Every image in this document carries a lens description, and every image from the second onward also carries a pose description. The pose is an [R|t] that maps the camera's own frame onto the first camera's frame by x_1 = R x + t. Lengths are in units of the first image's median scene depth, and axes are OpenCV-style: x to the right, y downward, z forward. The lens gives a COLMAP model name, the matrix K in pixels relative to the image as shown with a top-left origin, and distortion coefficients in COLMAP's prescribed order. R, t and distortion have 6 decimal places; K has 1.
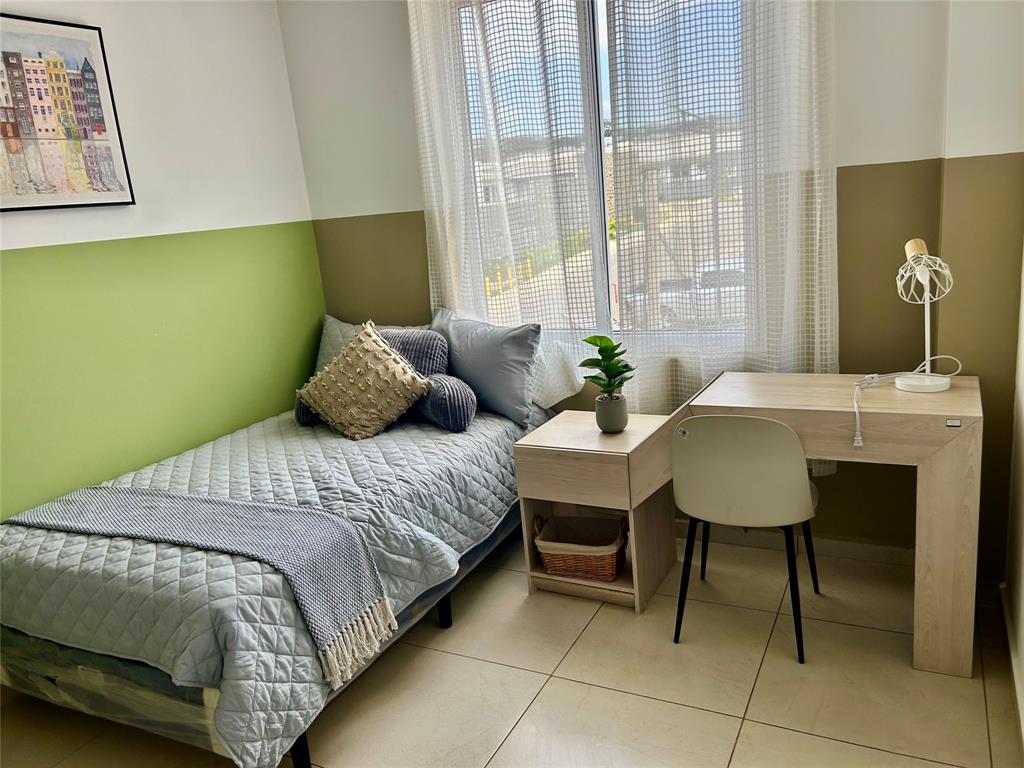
lens RADIAL K [[776.7, 0, 512.0], [0, 776.7, 384.0], [0, 0, 1]] dist [0.045964, -0.041206]
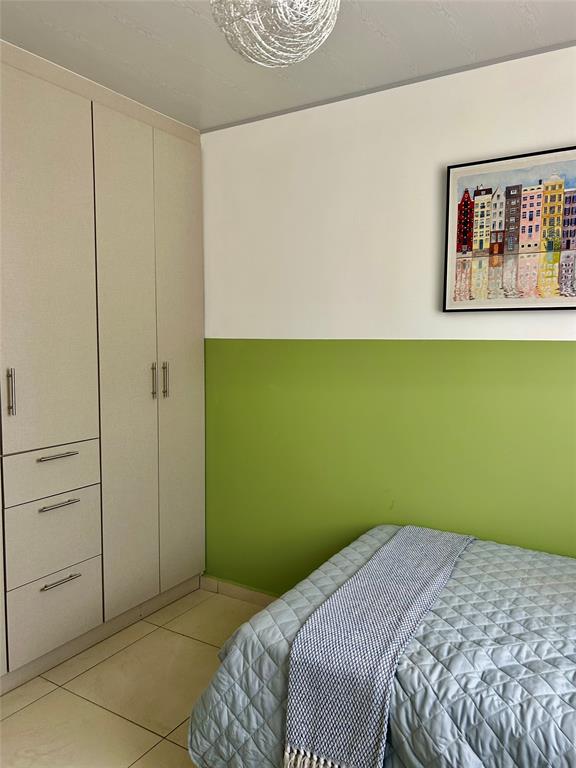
lens RADIAL K [[582.6, 0, 285.2], [0, 582.6, 386.9], [0, 0, 1]] dist [0.045964, -0.041206]
pose [[-0.082055, 0.178511, -0.980510, 0.347688], [-0.232696, 0.953204, 0.193013, -0.207496], [0.969082, 0.243998, -0.036677, 0.736737]]
